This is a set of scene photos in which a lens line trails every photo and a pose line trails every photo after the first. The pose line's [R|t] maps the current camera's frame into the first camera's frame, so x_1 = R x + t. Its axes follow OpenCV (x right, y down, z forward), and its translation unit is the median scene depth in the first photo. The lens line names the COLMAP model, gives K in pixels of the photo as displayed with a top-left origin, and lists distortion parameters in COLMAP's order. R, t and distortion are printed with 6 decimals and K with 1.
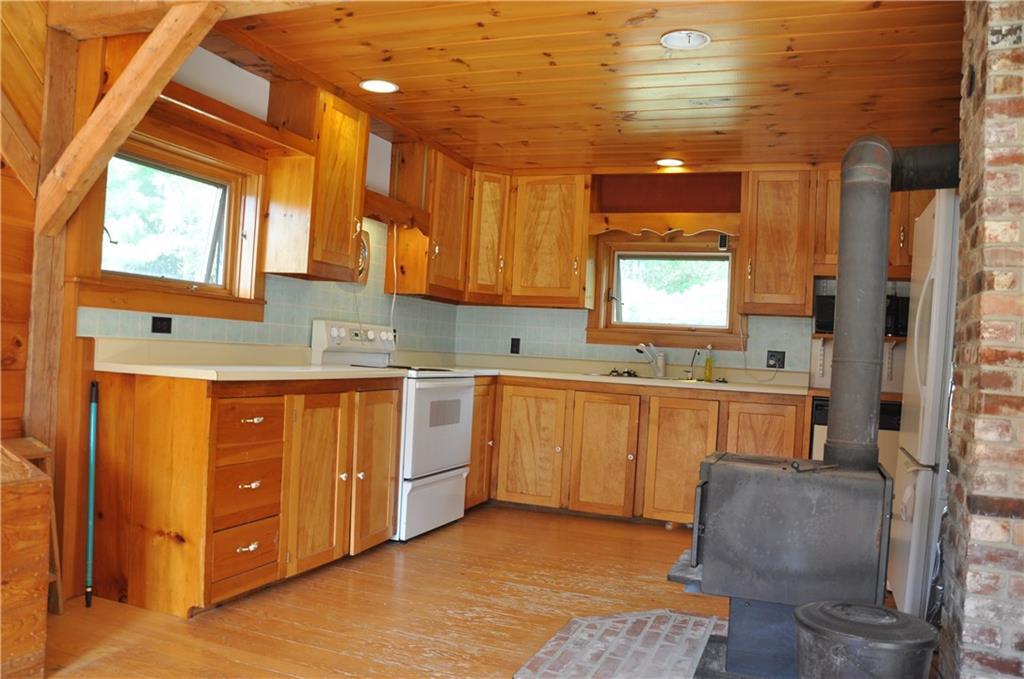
lens RADIAL K [[796.9, 0, 507.9], [0, 796.9, 344.0], [0, 0, 1]] dist [-0.175139, 0.142772]
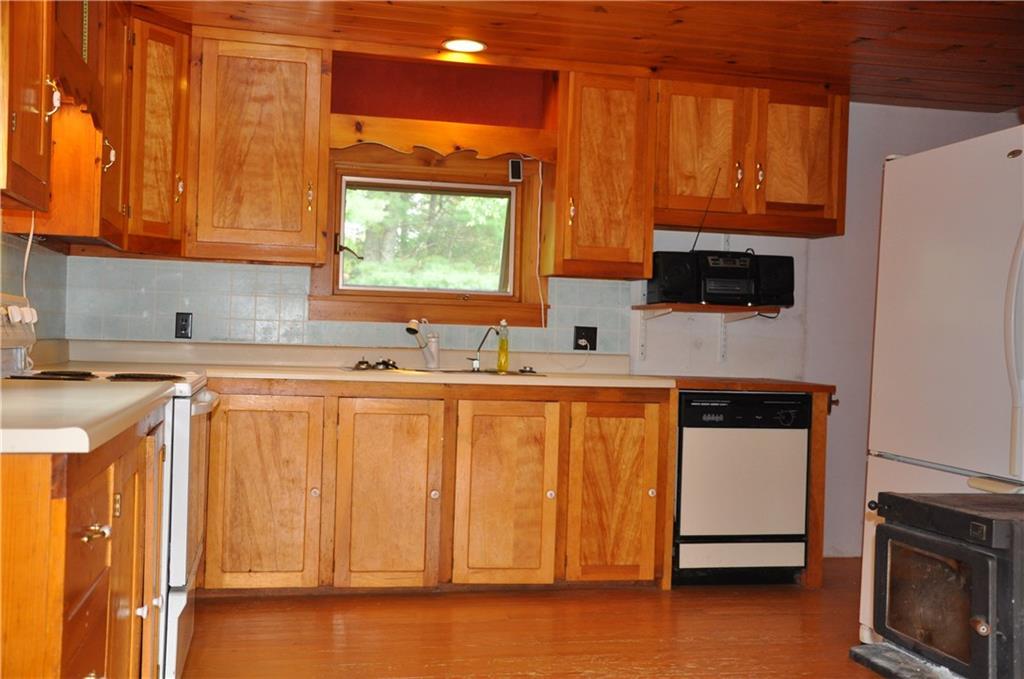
lens RADIAL K [[1061.2, 0, 512.0], [0, 1061.2, 339.5], [0, 0, 1]] dist [0.010804, 0.034721]
pose [[0.827351, -0.029164, 0.560928, -0.256116], [0.010148, 0.999264, 0.036985, -0.015624], [-0.561594, -0.024907, 0.827038, 0.218597]]
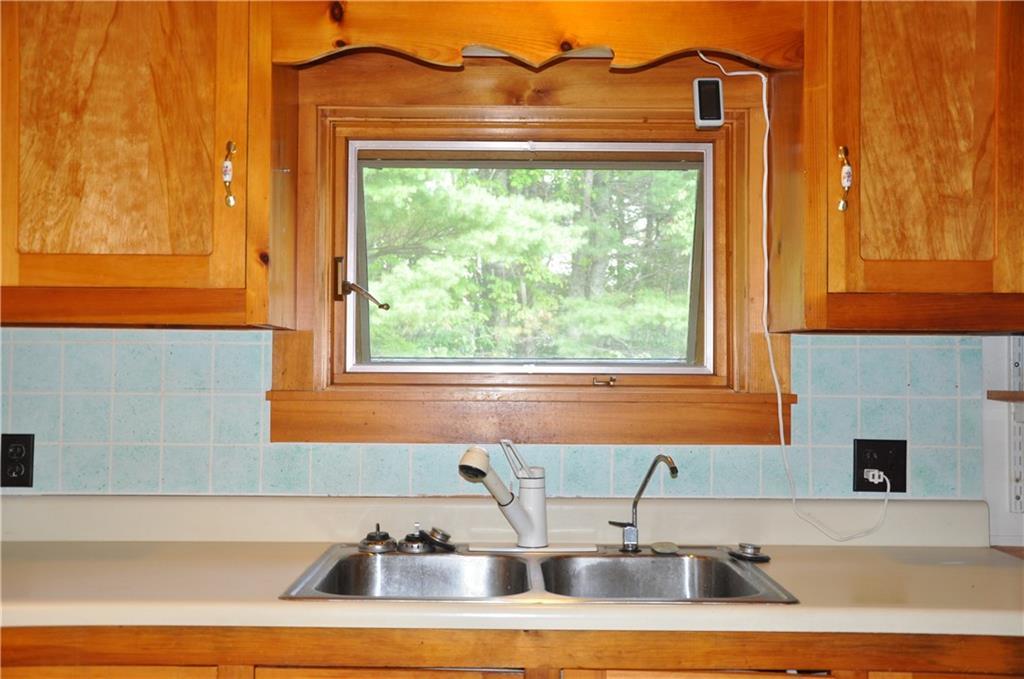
lens RADIAL K [[1061.2, 0, 512.0], [0, 1061.2, 339.5], [0, 0, 1]] dist [0.010804, 0.034721]
pose [[0.926818, -0.038337, 0.373549, 0.036515], [0.041046, 0.999157, 0.000702, -0.037854], [-0.373261, 0.014682, 0.927610, 0.625653]]
